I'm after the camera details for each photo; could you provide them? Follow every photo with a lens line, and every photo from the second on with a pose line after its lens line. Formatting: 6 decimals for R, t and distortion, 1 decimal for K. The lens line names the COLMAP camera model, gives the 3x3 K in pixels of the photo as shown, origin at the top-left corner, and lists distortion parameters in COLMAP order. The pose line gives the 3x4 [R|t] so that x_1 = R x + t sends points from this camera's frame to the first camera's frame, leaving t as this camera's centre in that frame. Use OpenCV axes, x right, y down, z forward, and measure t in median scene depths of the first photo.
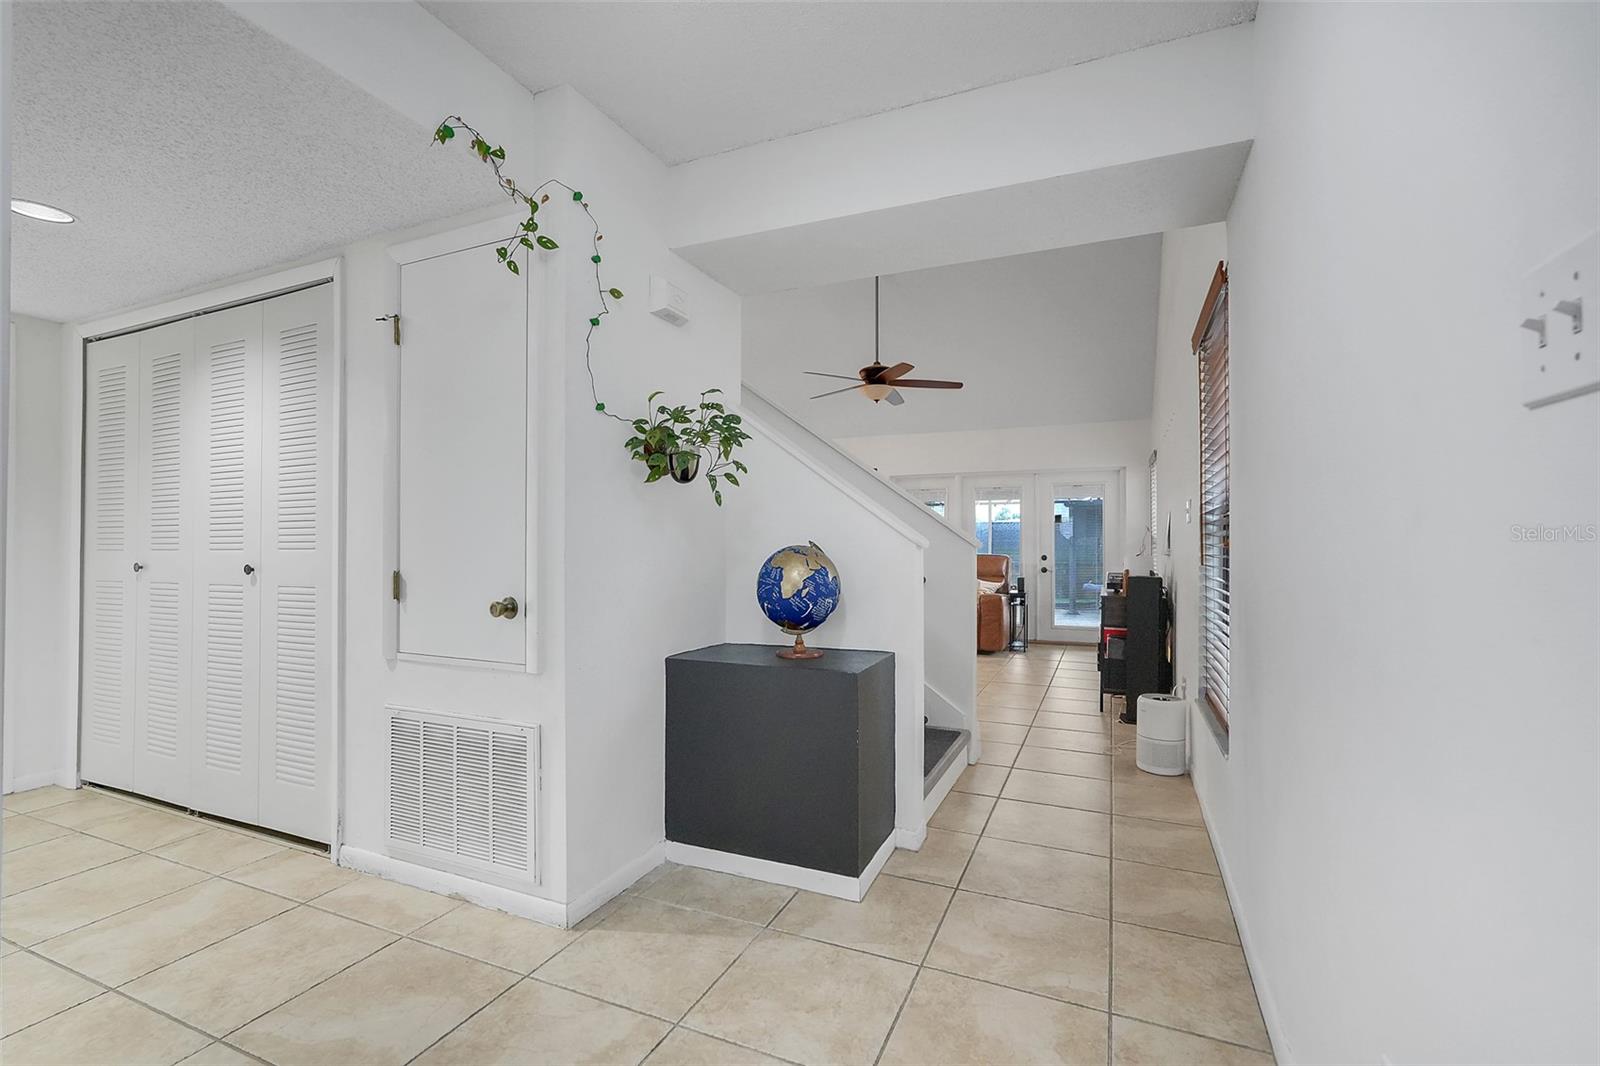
lens RADIAL K [[709.7, 0, 804.0], [0, 709.7, 539.4], [0, 0, 1]] dist [-0.009829, 0.005425]
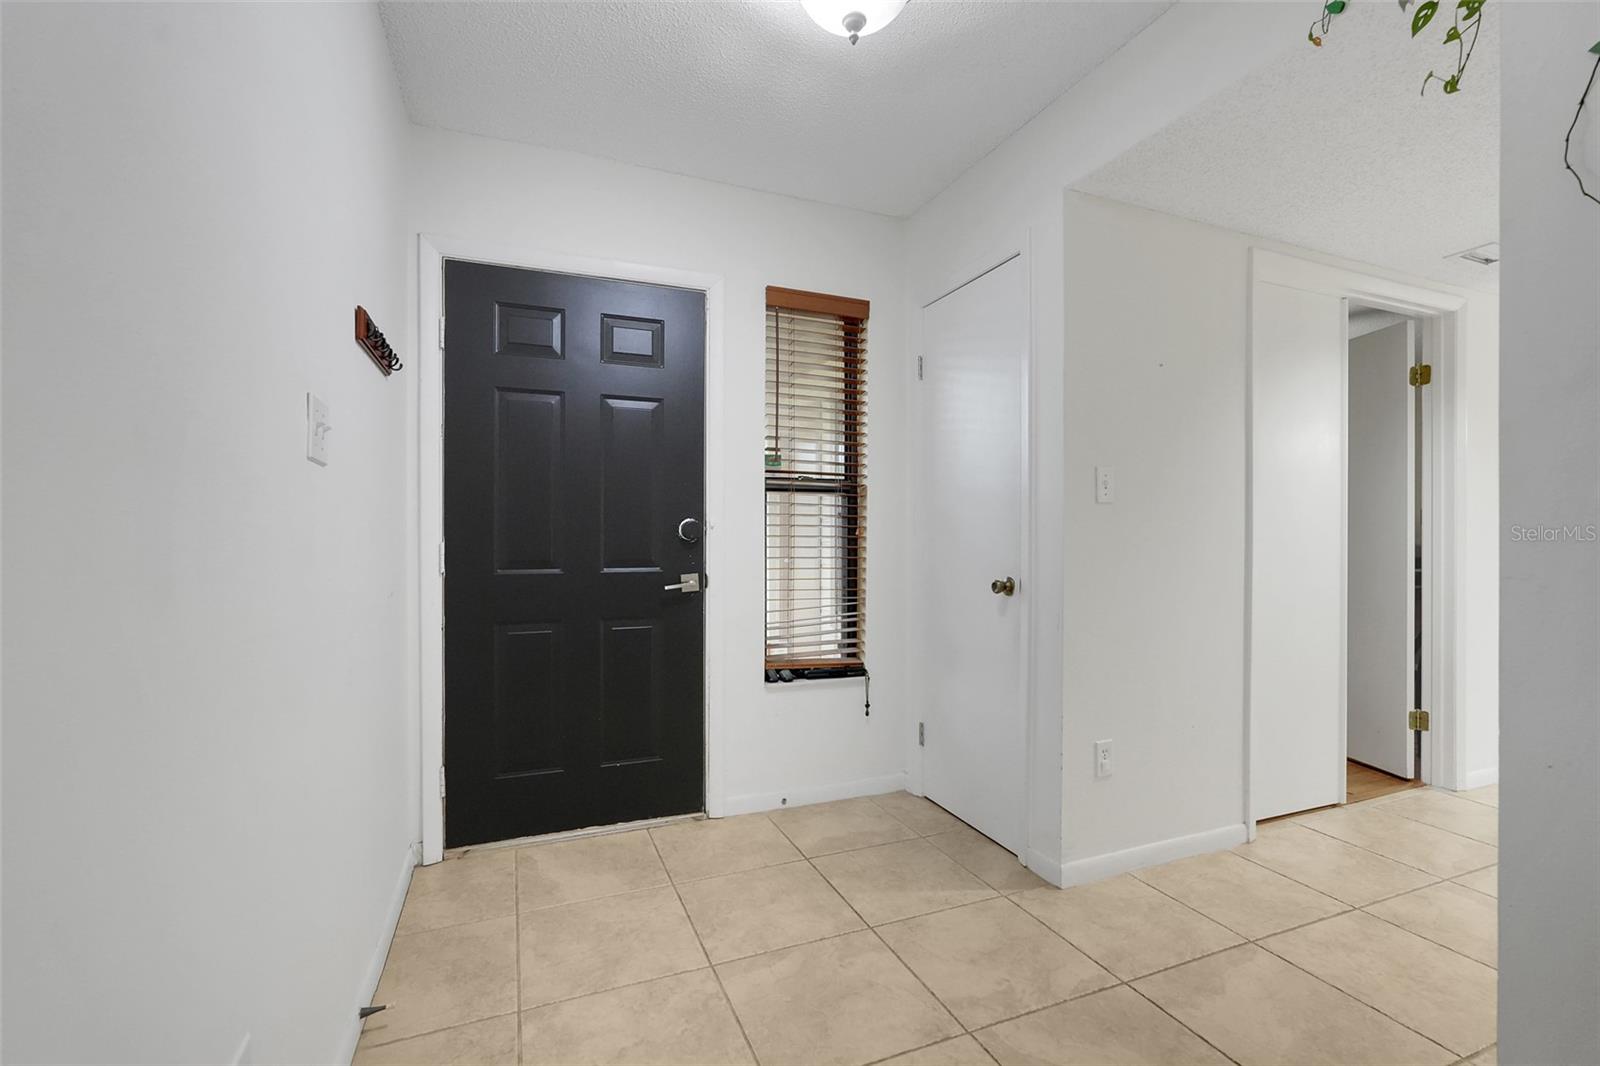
lens RADIAL K [[709.7, 0, 804.8], [0, 709.7, 544.2], [0, 0, 1]] dist [-0.009829, 0.005425]
pose [[-0.689376, 0.006785, -0.724372, 0.563868], [0.013594, 0.999901, -0.003572, 0.017444], [0.724276, -0.012310, -0.689400, 1.260289]]
